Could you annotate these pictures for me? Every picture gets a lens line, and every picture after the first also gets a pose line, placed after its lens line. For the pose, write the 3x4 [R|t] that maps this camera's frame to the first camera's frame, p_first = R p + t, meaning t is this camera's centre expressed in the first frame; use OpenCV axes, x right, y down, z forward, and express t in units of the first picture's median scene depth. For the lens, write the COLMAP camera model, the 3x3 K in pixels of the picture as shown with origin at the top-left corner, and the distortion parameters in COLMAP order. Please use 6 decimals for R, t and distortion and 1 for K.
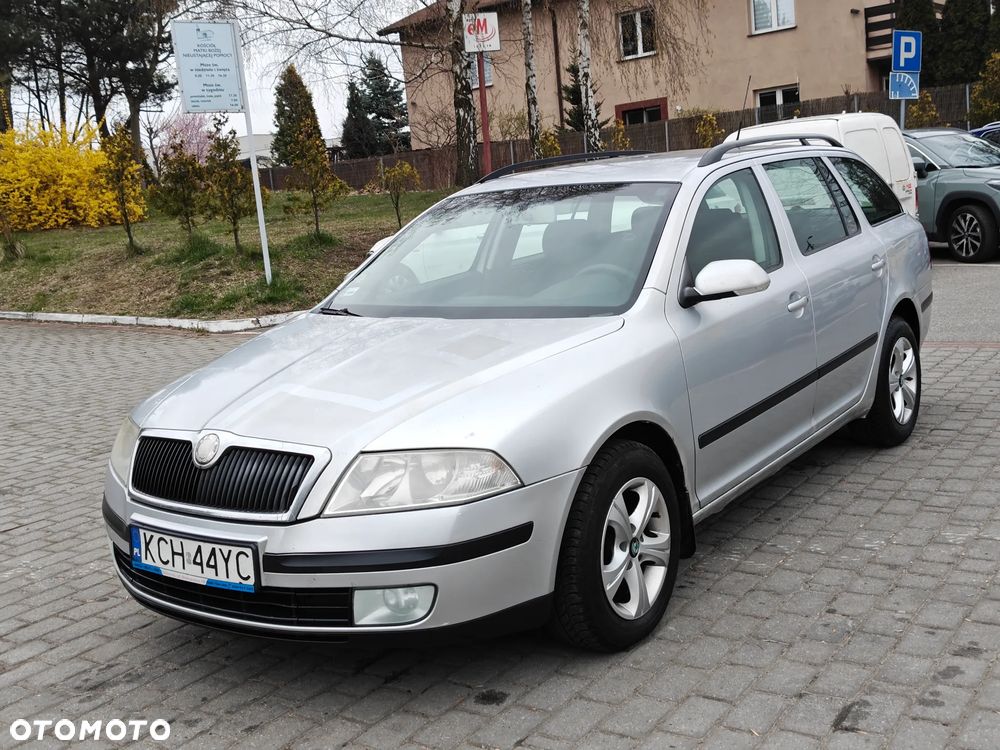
lens RADIAL K [[1113.8, 0, 498.6], [0, 1113.8, 378.2], [0, 0, 1]] dist [0.138618, -0.362789]
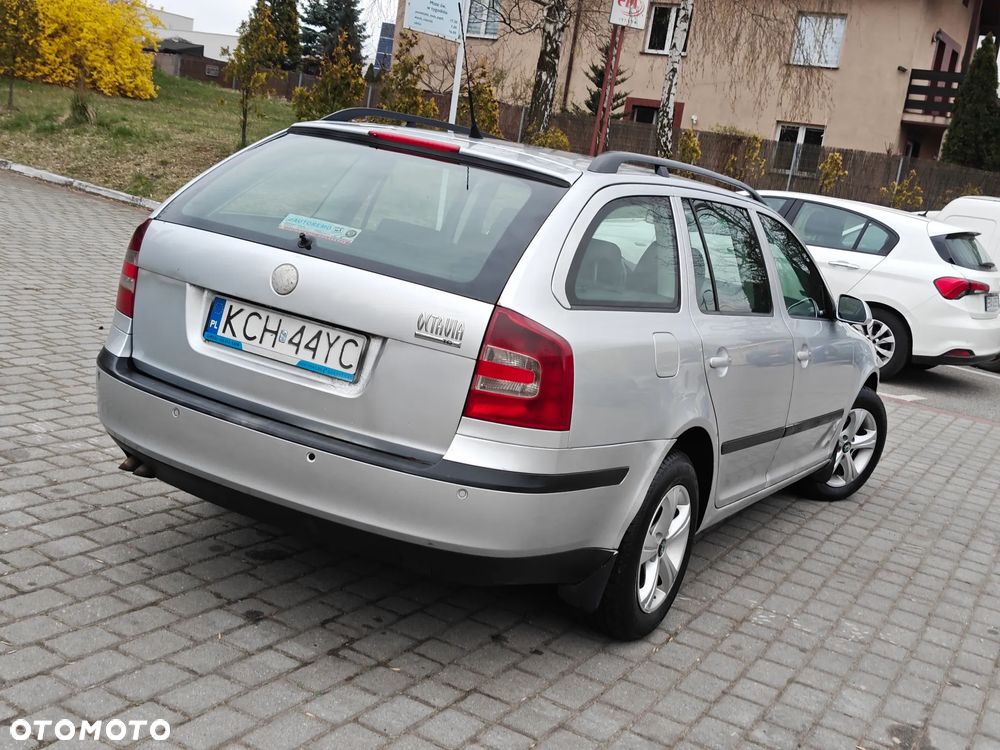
lens RADIAL K [[1188.3, 0, 500.0], [0, 1188.3, 375.0], [0, 0, 1]] dist [0.167848, -0.512892]
pose [[0.963322, 0.219934, 0.153755, -0.292762], [-0.223189, 0.974767, 0.004022, 0.011273], [-0.148991, -0.038191, 0.988101, 0.041112]]
